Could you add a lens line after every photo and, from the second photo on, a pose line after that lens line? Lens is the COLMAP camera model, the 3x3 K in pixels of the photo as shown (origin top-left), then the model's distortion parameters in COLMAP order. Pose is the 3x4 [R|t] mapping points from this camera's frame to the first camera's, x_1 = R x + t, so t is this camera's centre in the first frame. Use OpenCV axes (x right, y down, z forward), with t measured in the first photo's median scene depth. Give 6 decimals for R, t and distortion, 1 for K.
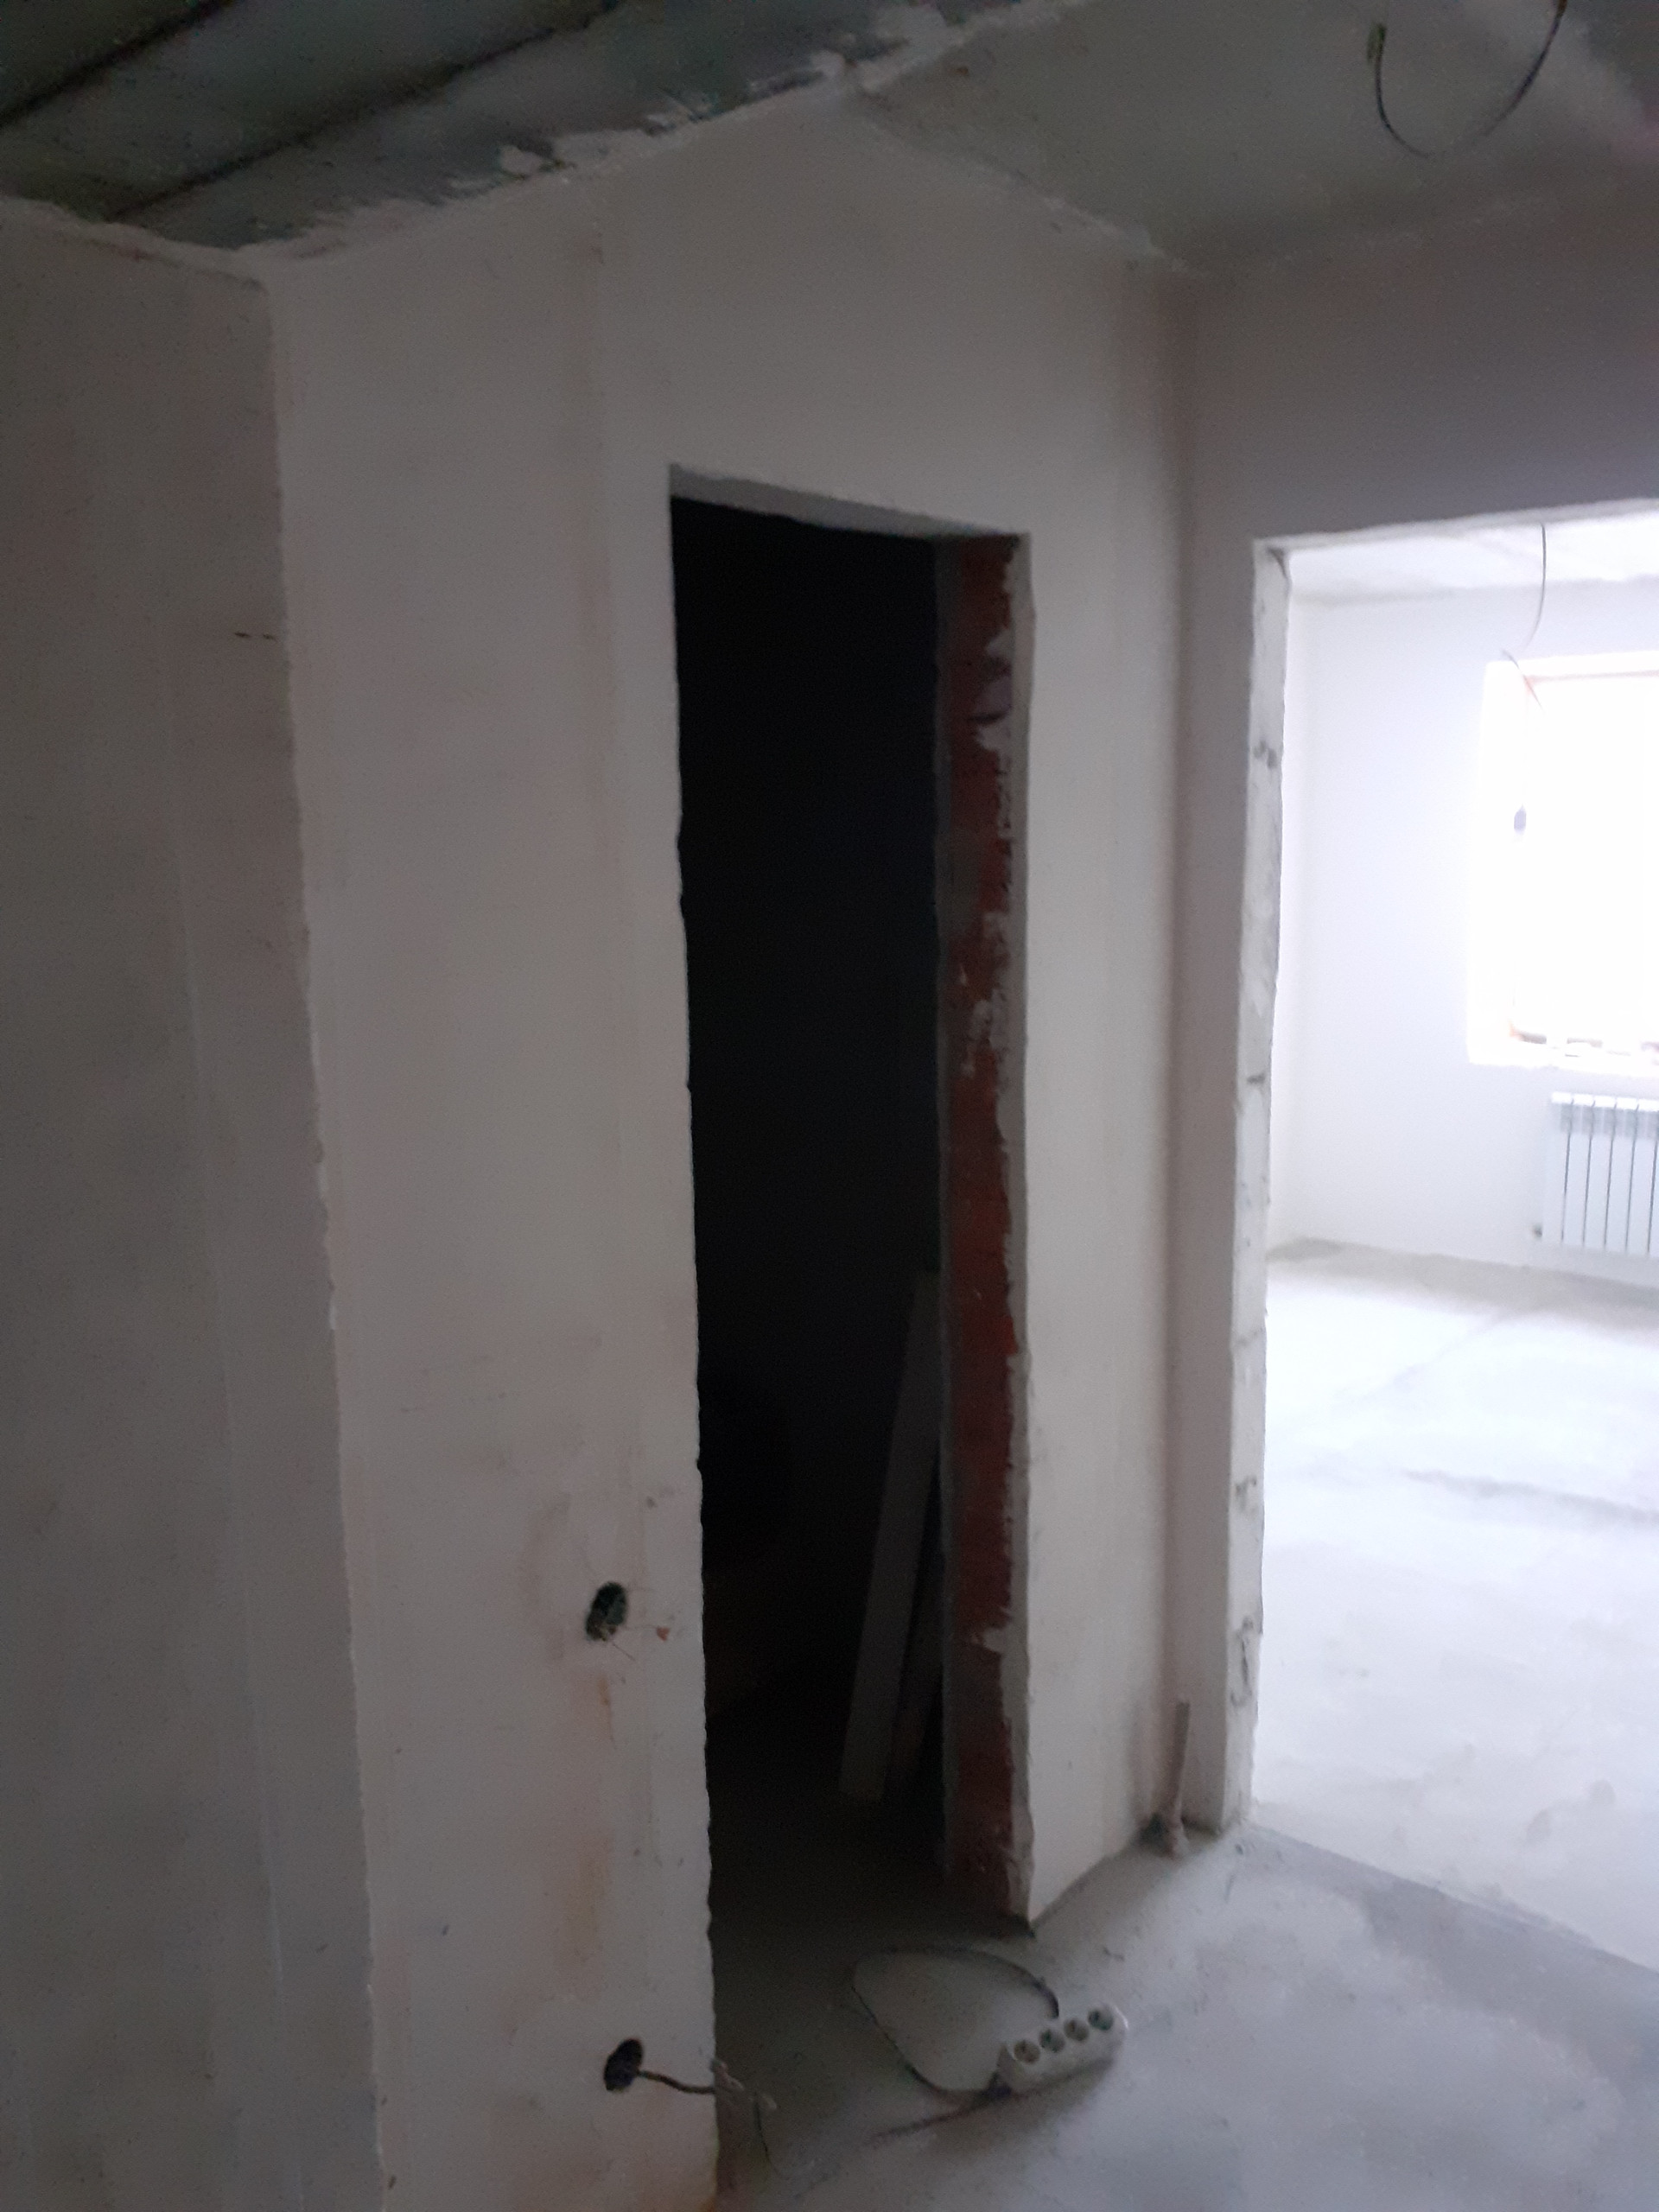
lens RADIAL K [[1771.8, 0, 829.5], [0, 1771.8, 1106.0], [0, 0, 1]] dist [0.012662, -0.005953]
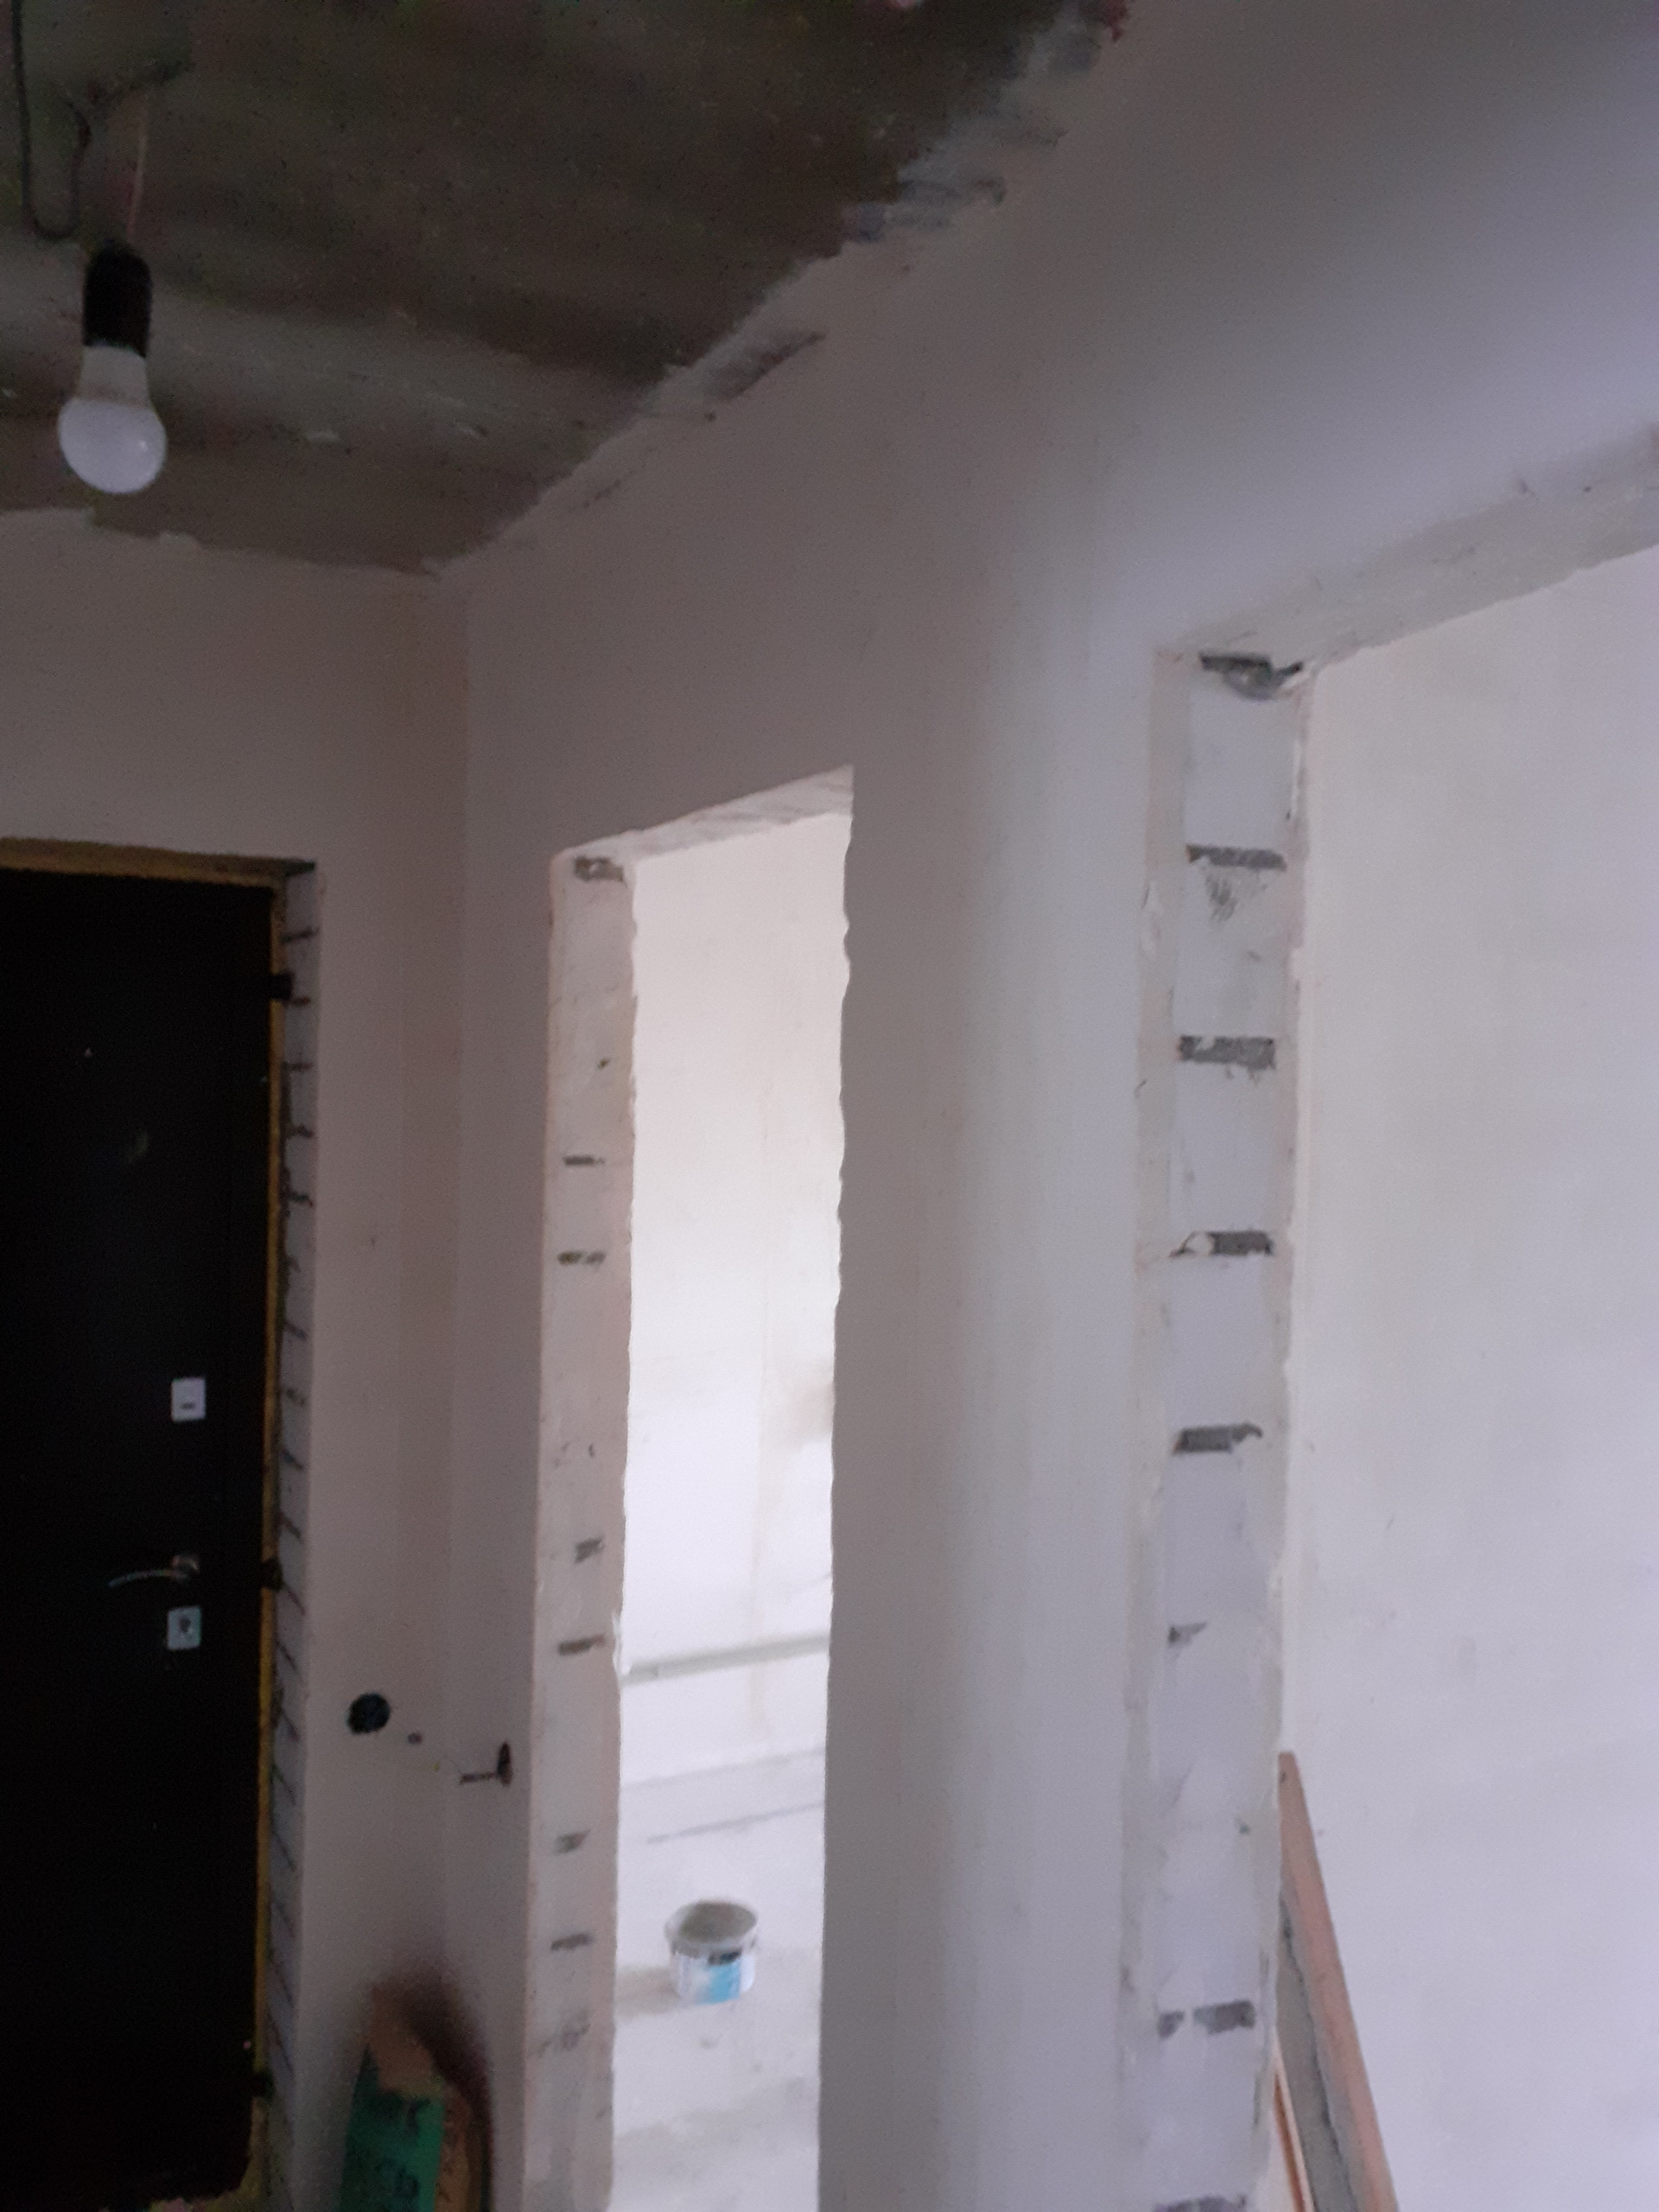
lens RADIAL K [[1771.8, 0, 829.5], [0, 1771.8, 1106.0], [0, 0, 1]] dist [0.012662, -0.005953]
pose [[0.926001, 0.025973, 0.376625, 0.127907], [0.044200, 0.983310, -0.176486, -0.156721], [-0.374924, 0.180073, 0.909399, 0.540808]]
